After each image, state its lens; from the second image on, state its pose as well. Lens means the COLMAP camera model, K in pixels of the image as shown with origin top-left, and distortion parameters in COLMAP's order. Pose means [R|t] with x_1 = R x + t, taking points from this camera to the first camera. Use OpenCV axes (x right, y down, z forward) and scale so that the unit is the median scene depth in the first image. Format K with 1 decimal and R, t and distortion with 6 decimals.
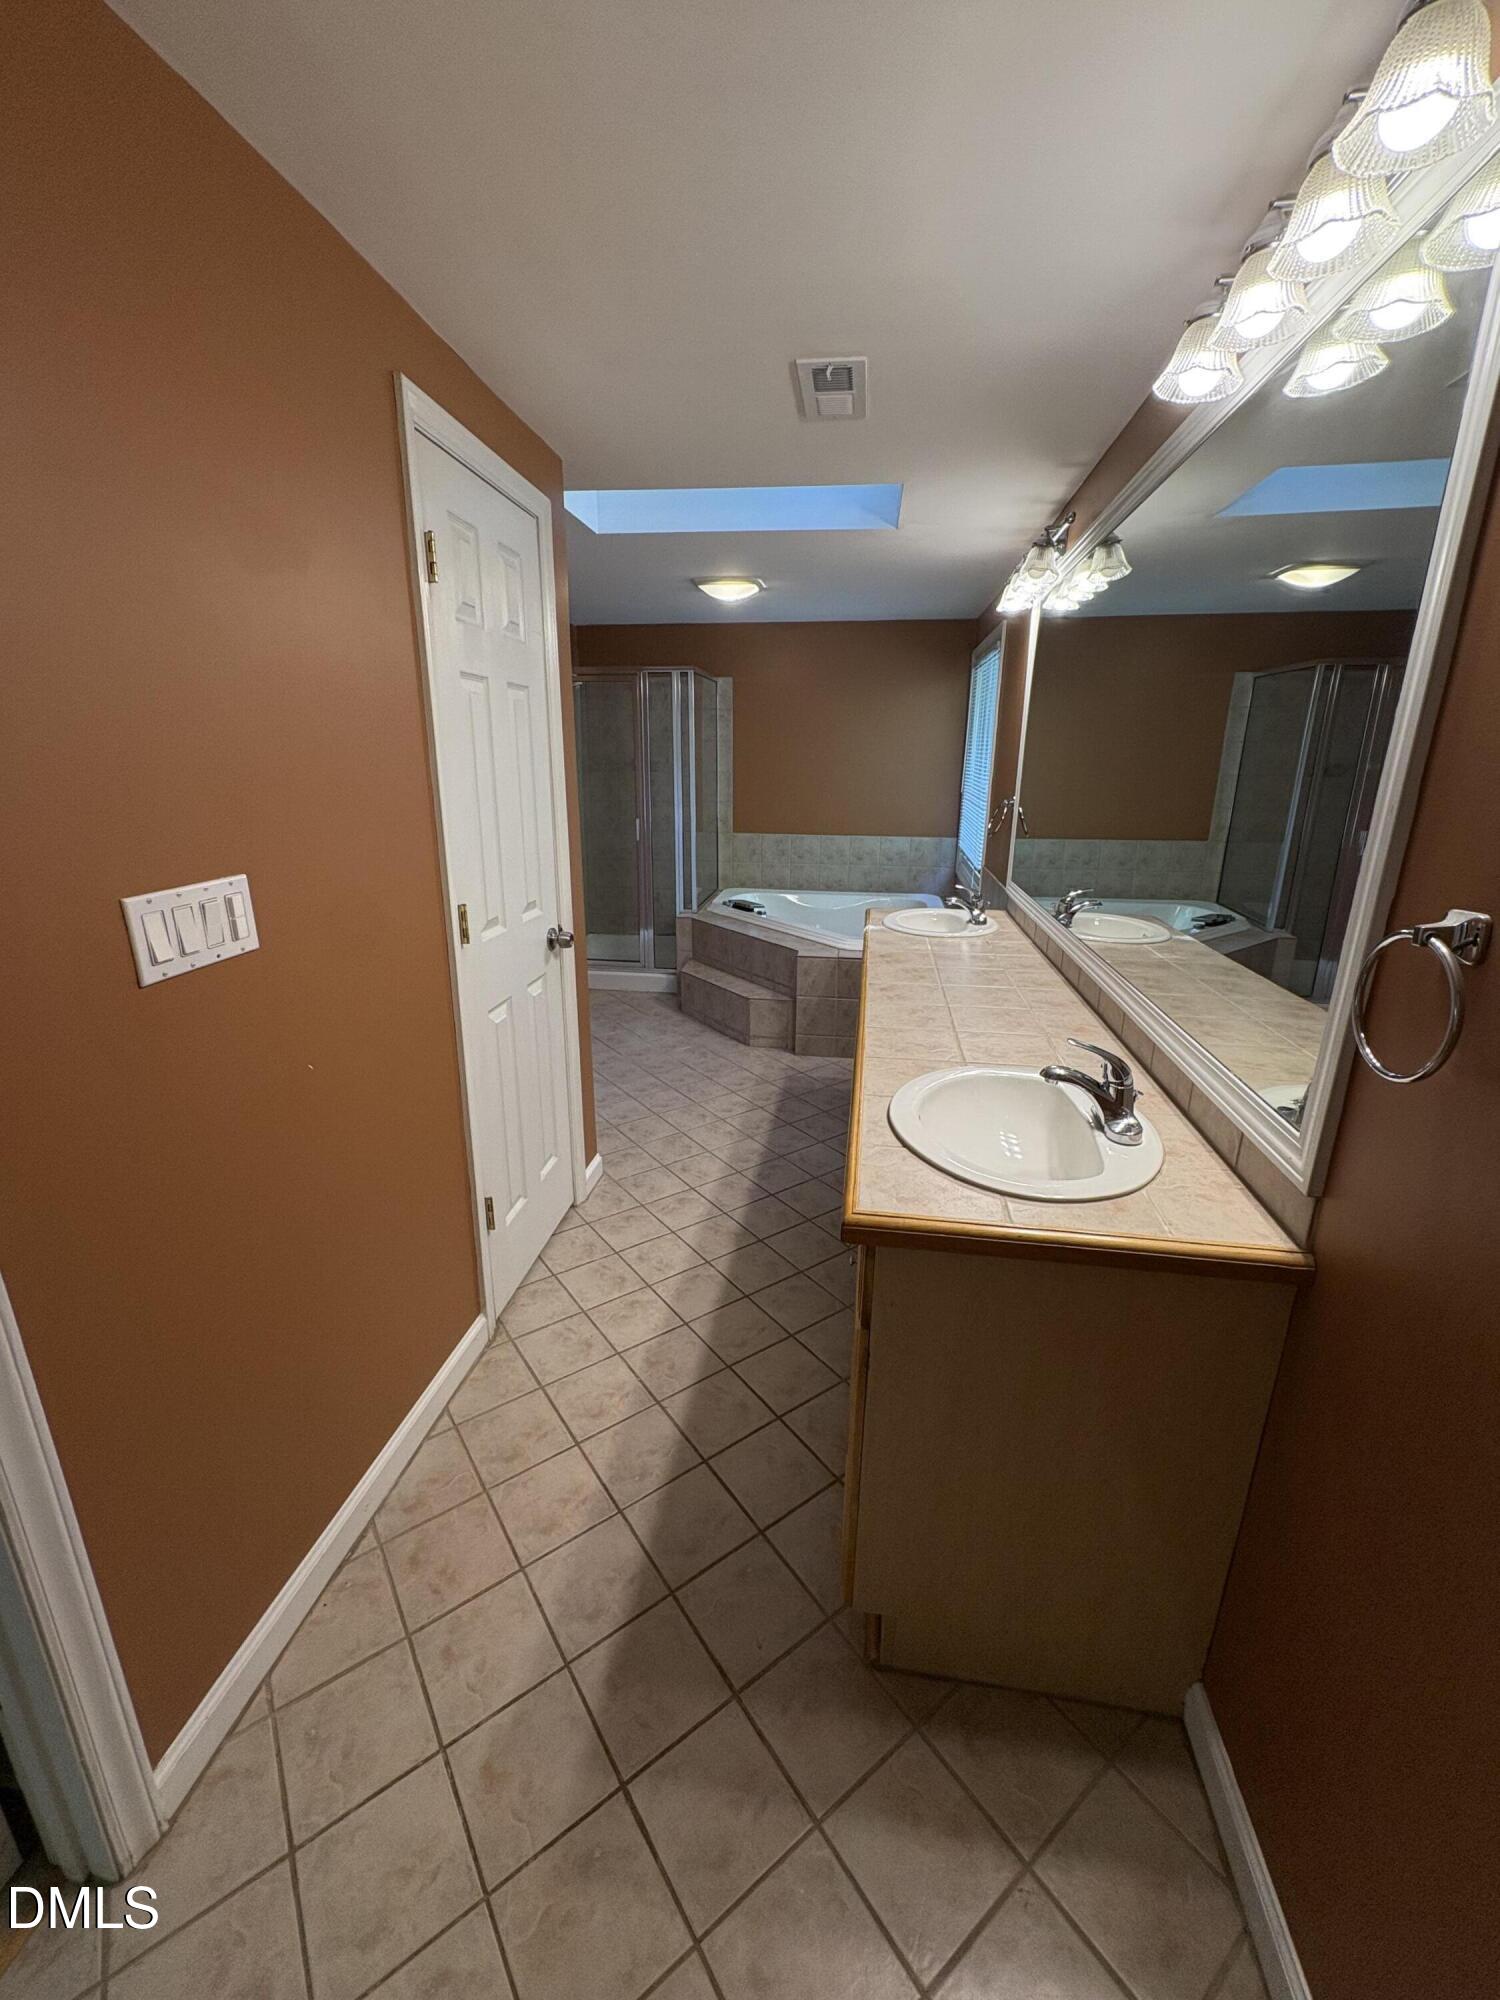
lens RADIAL K [[799.9, 0, 746.4], [0, 799.9, 1002.1], [0, 0, 1]] dist [0.003428, 0.000185]
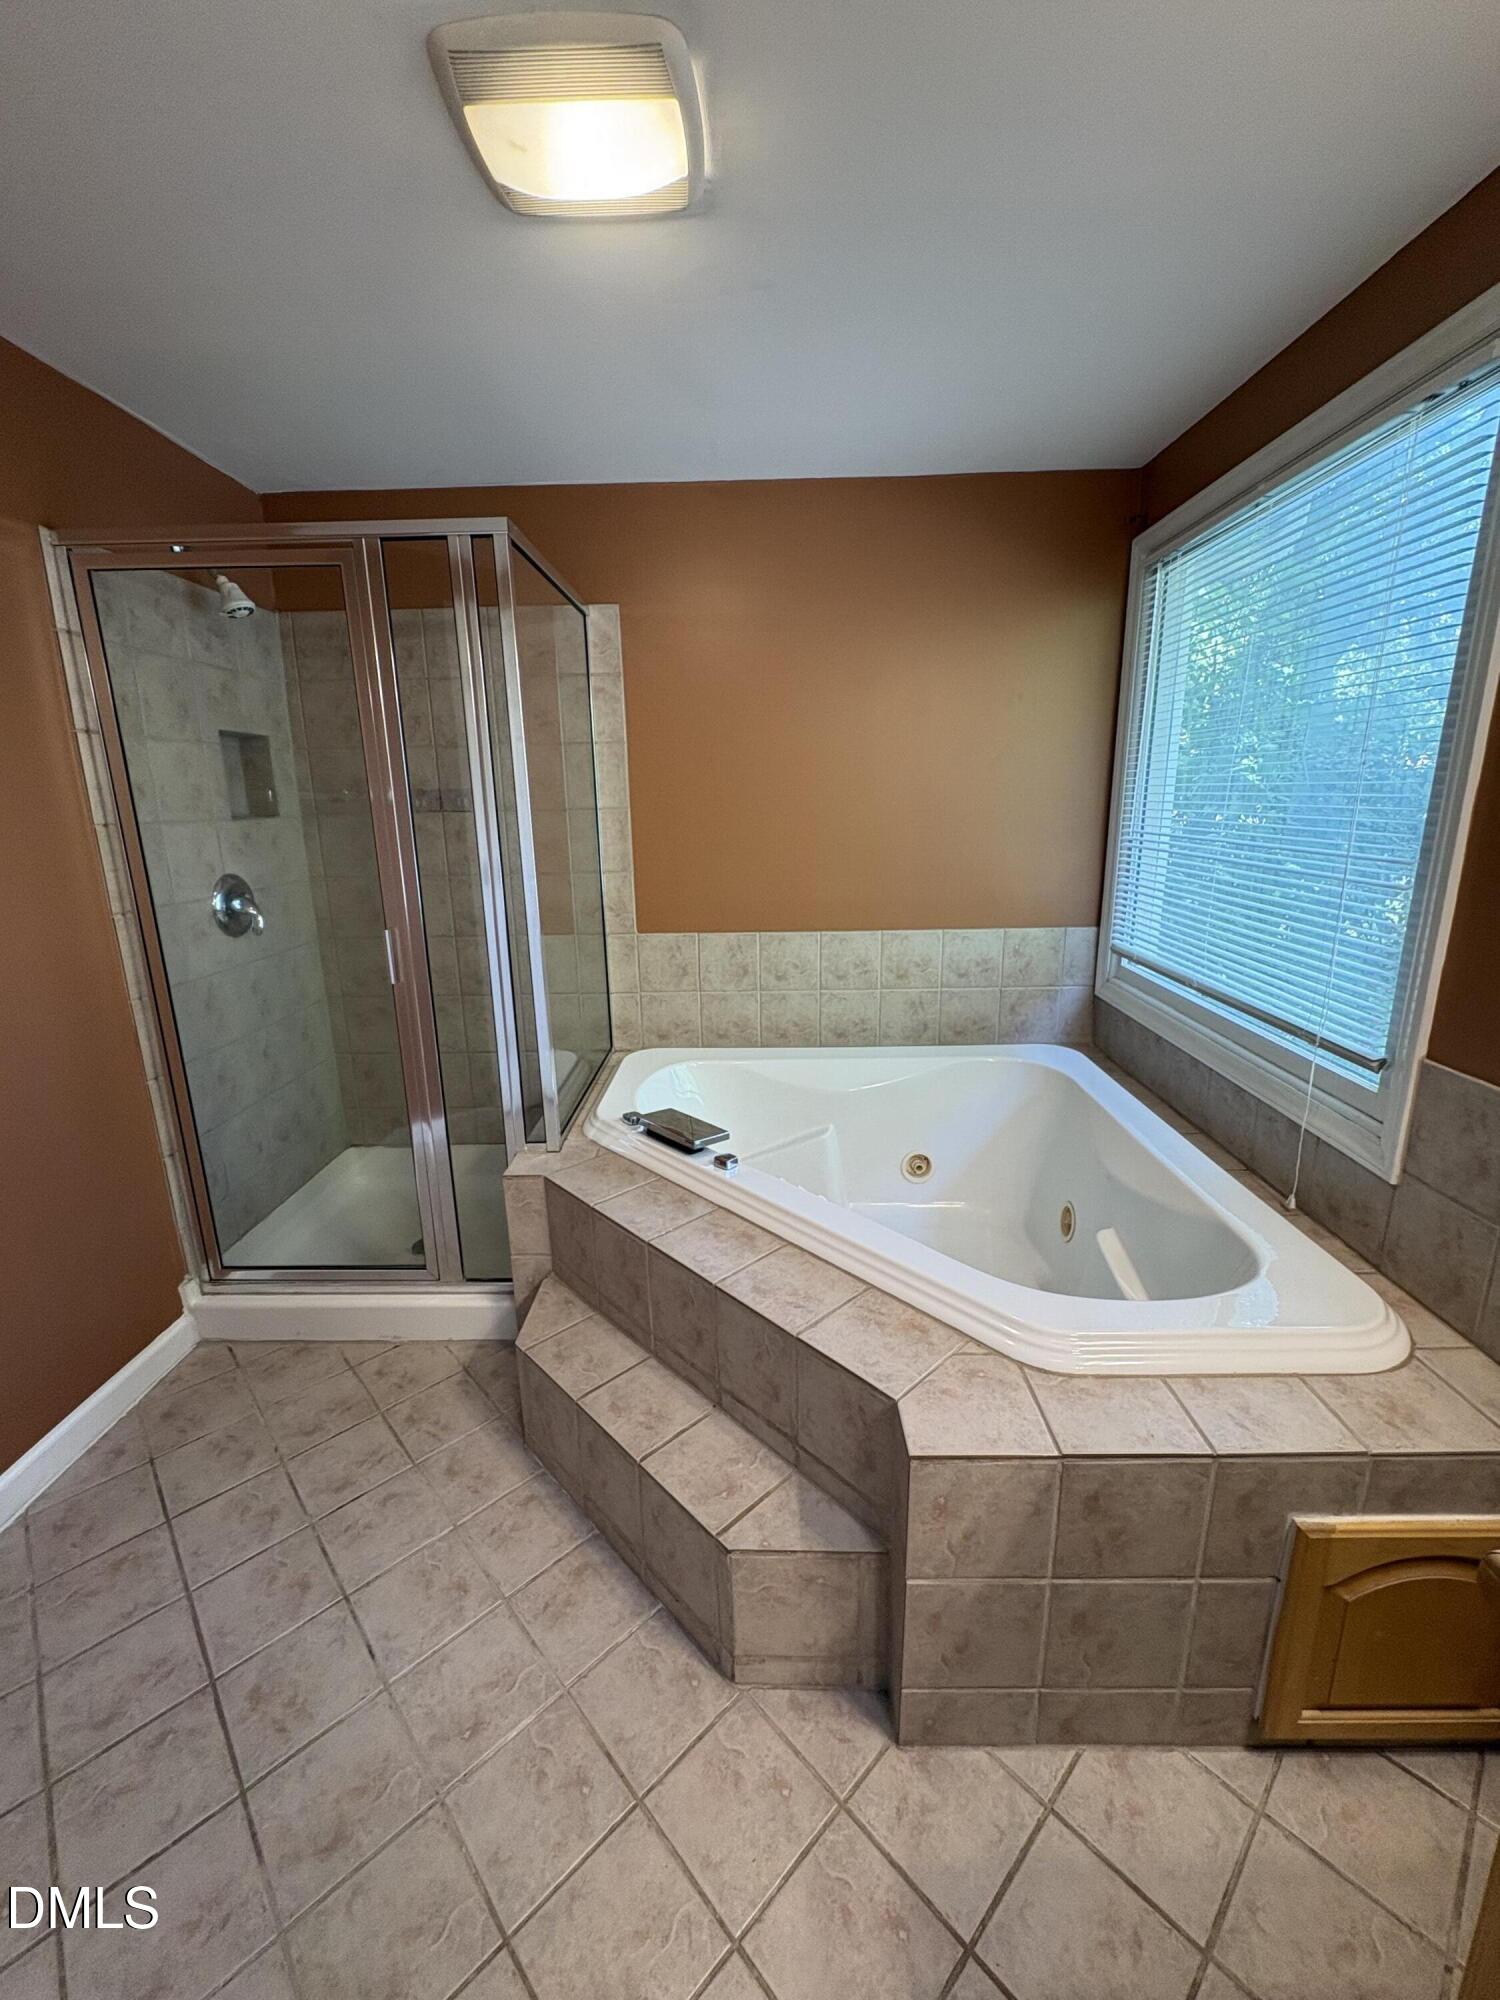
lens RADIAL K [[799.9, 0, 759.9], [0, 799.9, 996.5], [0, 0, 1]] dist [0.003428, 0.000185]
pose [[0.989678, -0.051287, 0.133817, -0.011167], [0.059366, 0.996602, -0.057095, -0.149897], [-0.130434, 0.064450, 0.989360, 0.547319]]
